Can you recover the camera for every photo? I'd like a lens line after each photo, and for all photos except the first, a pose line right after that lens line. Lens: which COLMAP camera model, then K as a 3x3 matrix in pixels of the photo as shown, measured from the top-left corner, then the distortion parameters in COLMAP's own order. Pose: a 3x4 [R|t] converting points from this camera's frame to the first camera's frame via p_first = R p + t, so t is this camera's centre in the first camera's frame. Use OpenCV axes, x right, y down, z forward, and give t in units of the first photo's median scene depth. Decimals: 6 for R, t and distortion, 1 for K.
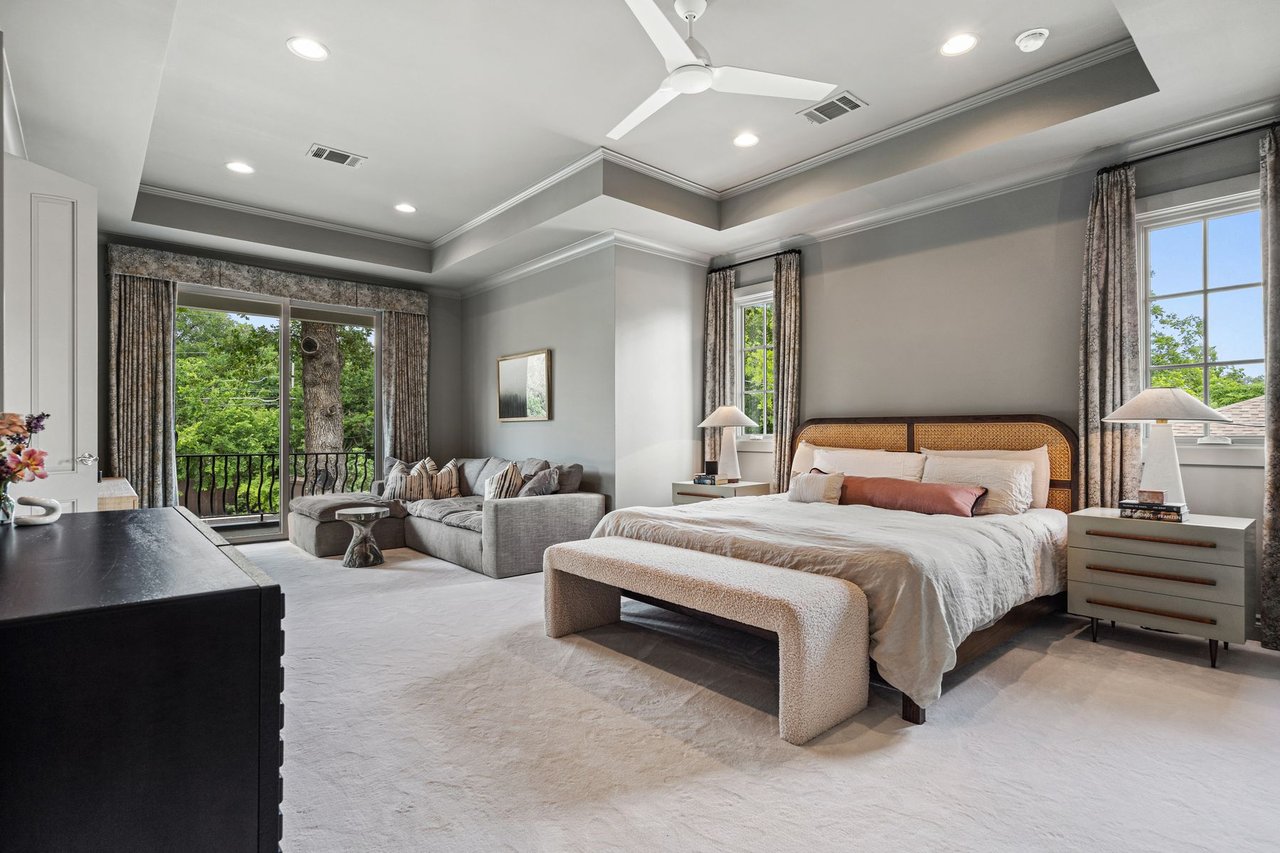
lens RADIAL K [[624.4, 0, 640.0], [0, 624.4, 426.5], [0, 0, 1]] dist [0.000696, -0.000023]
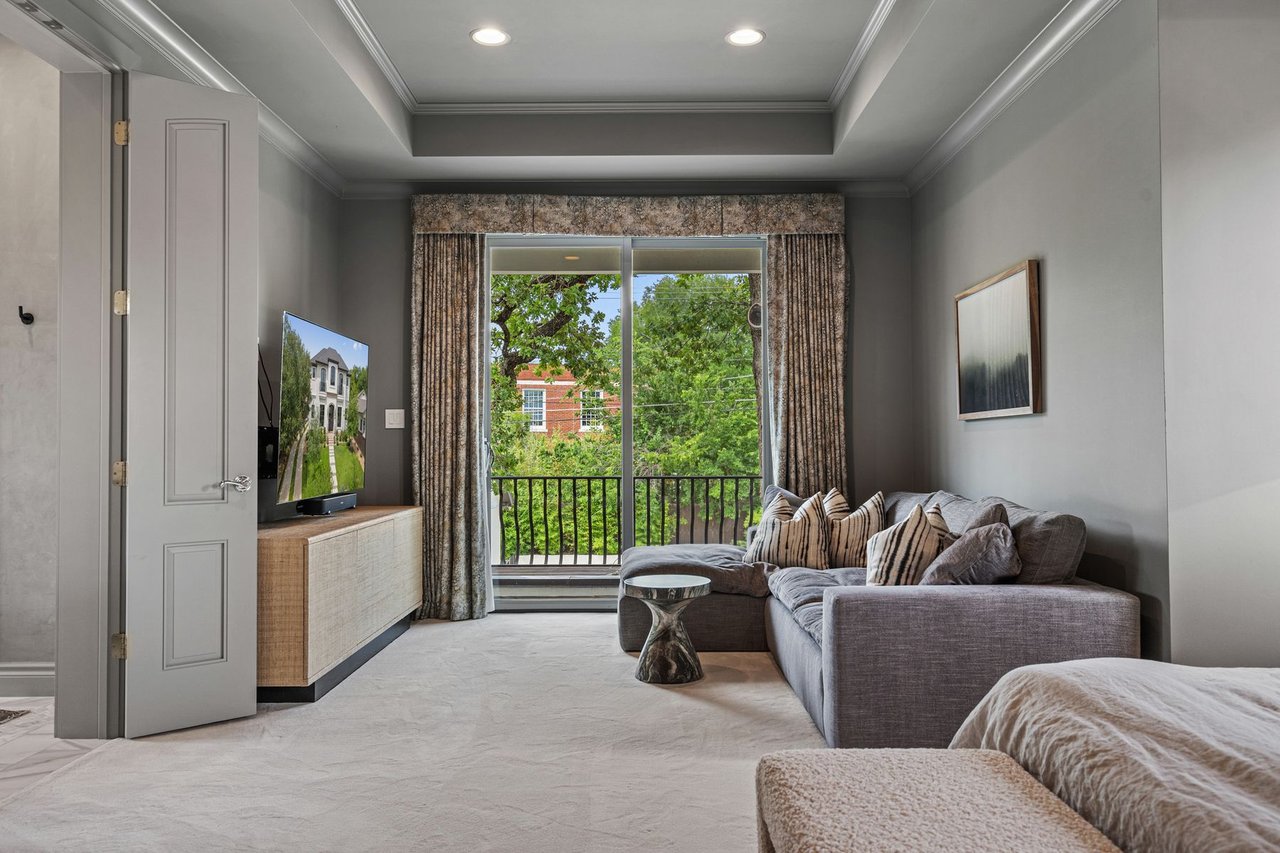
lens RADIAL K [[938.1, 0, 640.0], [0, 938.1, 426.5], [0, 0, 1]] dist [-0.002078, -0.001478]
pose [[0.750399, -0.018347, -0.660731, 0.091601], [0.012450, 0.999830, -0.013623, 0.004662], [0.660868, 0.001997, 0.750499, 0.303313]]
